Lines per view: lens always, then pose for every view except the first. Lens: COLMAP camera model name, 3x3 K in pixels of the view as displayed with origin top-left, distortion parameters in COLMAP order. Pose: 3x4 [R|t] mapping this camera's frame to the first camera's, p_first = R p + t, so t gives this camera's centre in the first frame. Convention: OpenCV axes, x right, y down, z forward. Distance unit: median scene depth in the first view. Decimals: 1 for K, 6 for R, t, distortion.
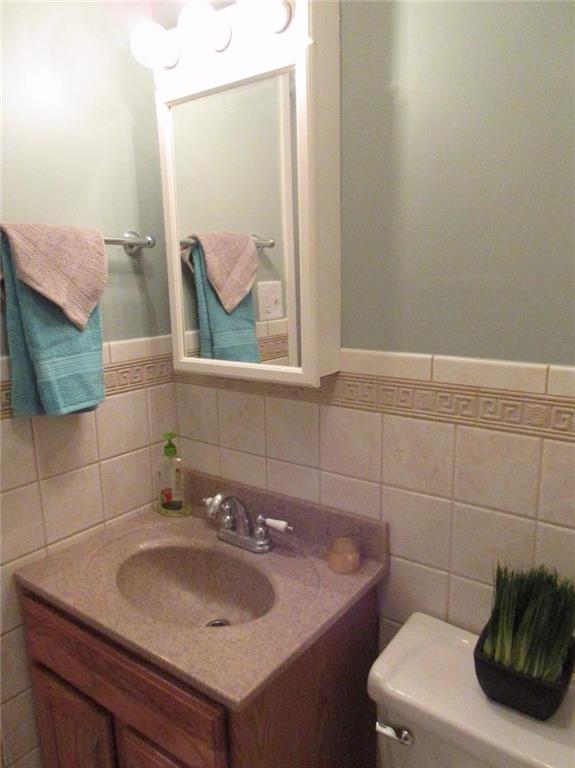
lens RADIAL K [[572.0, 0, 287.5], [0, 572.0, 384.0], [0, 0, 1]] dist [-0.000997, -0.000473]
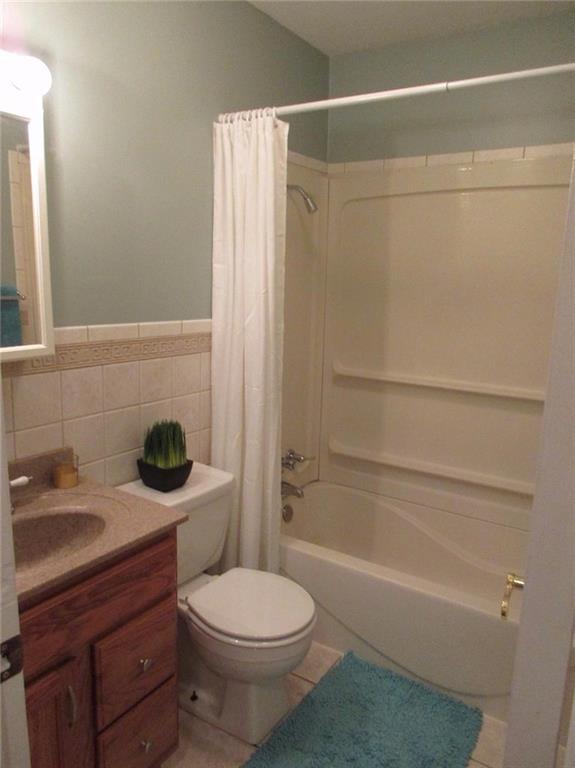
lens RADIAL K [[572.0, 0, 287.5], [0, 572.0, 384.0], [0, 0, 1]] dist [-0.000997, -0.000473]
pose [[-0.052597, -0.202074, 0.977957, -1.379130], [0.117873, 0.971210, 0.207020, -0.159001], [-0.991635, 0.126163, -0.027263, 0.523132]]
